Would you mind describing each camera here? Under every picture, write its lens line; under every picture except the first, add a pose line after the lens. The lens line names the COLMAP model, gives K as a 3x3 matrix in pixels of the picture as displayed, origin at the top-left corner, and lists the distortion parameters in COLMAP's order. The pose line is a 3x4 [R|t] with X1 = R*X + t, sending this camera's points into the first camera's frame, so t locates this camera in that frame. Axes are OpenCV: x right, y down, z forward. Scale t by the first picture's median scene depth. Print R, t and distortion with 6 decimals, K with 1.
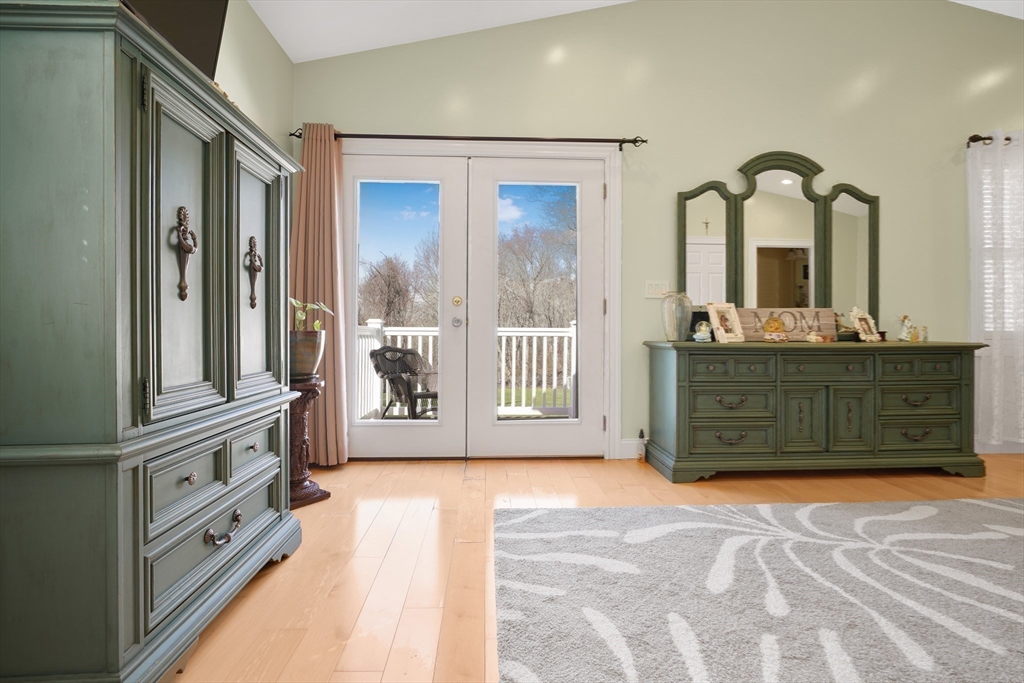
lens RADIAL K [[470.3, 0, 510.4], [0, 470.3, 327.2], [0, 0, 1]] dist [-0.001186, 0.000276]
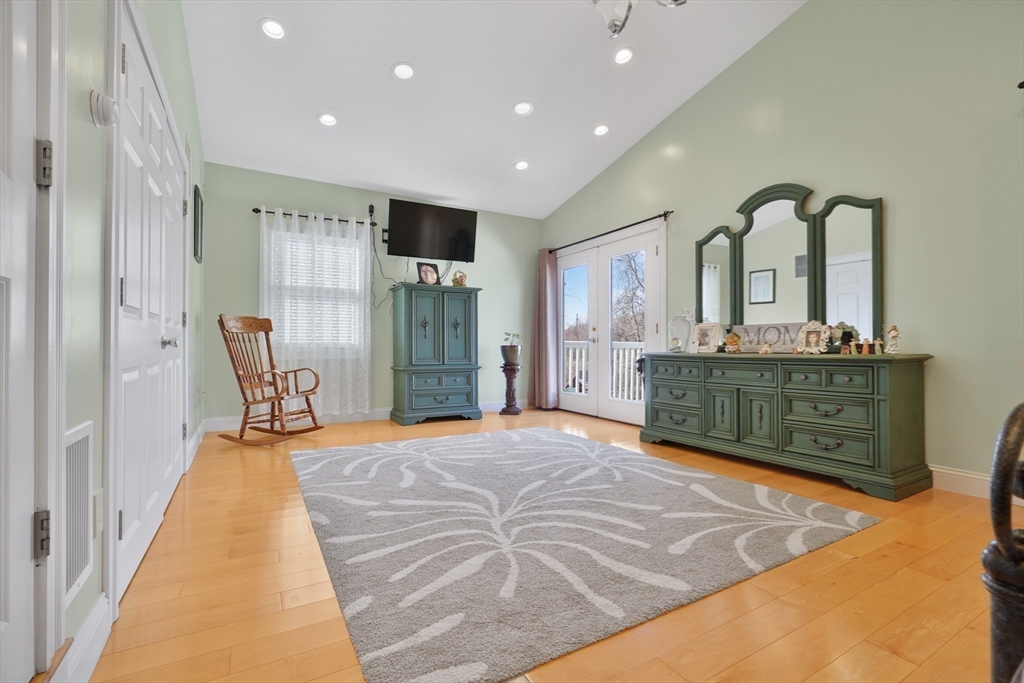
lens RADIAL K [[457.9, 0, 515.9], [0, 457.9, 343.4], [0, 0, 1]] dist [-0.010876, 0.005235]
pose [[0.453246, -0.008290, -0.891347, 1.473192], [0.008852, 0.999949, -0.004800, 0.007559], [0.891341, -0.005714, 0.453297, -0.059704]]
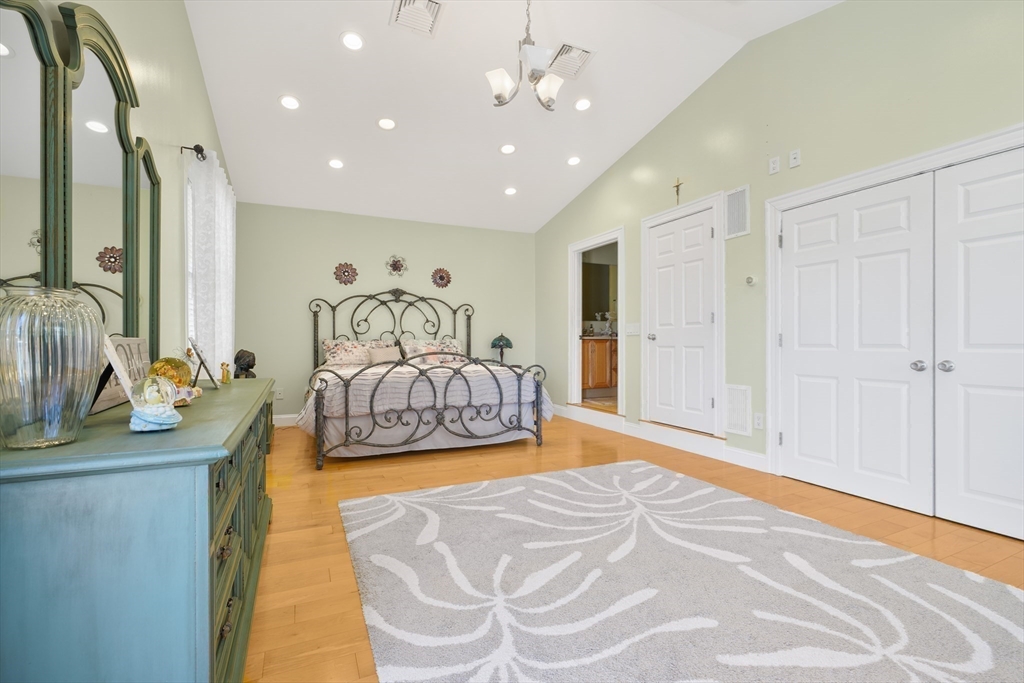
lens RADIAL K [[457.9, 0, 515.9], [0, 457.9, 343.4], [0, 0, 1]] dist [-0.010876, 0.005235]
pose [[-0.379105, -0.002718, 0.925350, -0.062198], [-0.007149, 0.999974, 0.000008, -0.043710], [-0.925326, -0.006612, -0.379114, 0.896525]]
